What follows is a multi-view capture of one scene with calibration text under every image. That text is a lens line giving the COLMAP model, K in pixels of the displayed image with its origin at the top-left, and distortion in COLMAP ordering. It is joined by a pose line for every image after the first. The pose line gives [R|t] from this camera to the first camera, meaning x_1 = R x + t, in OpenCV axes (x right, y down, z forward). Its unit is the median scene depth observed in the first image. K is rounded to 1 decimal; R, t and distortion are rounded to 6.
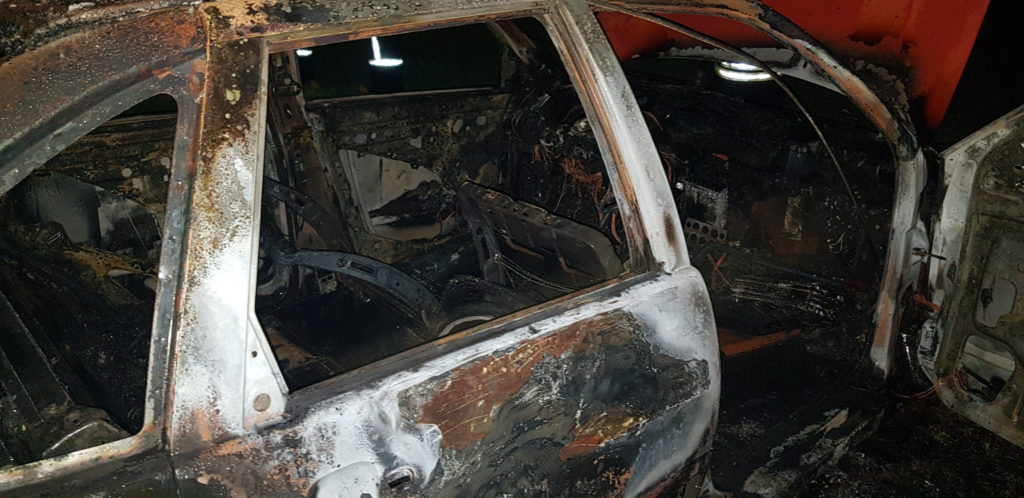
lens RADIAL K [[864.6, 0, 511.6], [0, 864.6, 269.1], [0, 0, 1]] dist [0.082363, -0.184655]
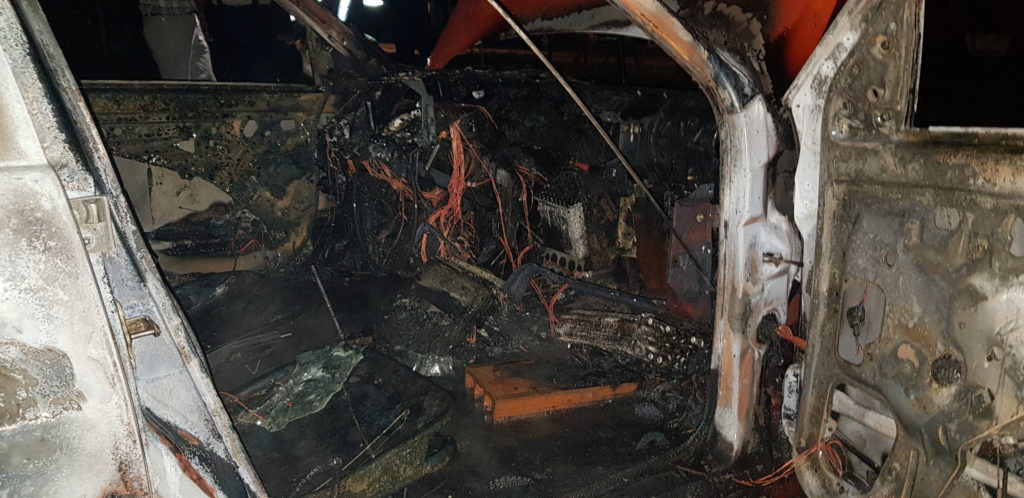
lens RADIAL K [[864.6, 0, 511.6], [0, 864.6, 269.1], [0, 0, 1]] dist [0.082363, -0.184655]
pose [[0.993636, 0.007570, -0.112381, 0.331683], [-0.021896, 0.991688, -0.126792, 0.072004], [0.110487, 0.128446, 0.985543, 0.323338]]
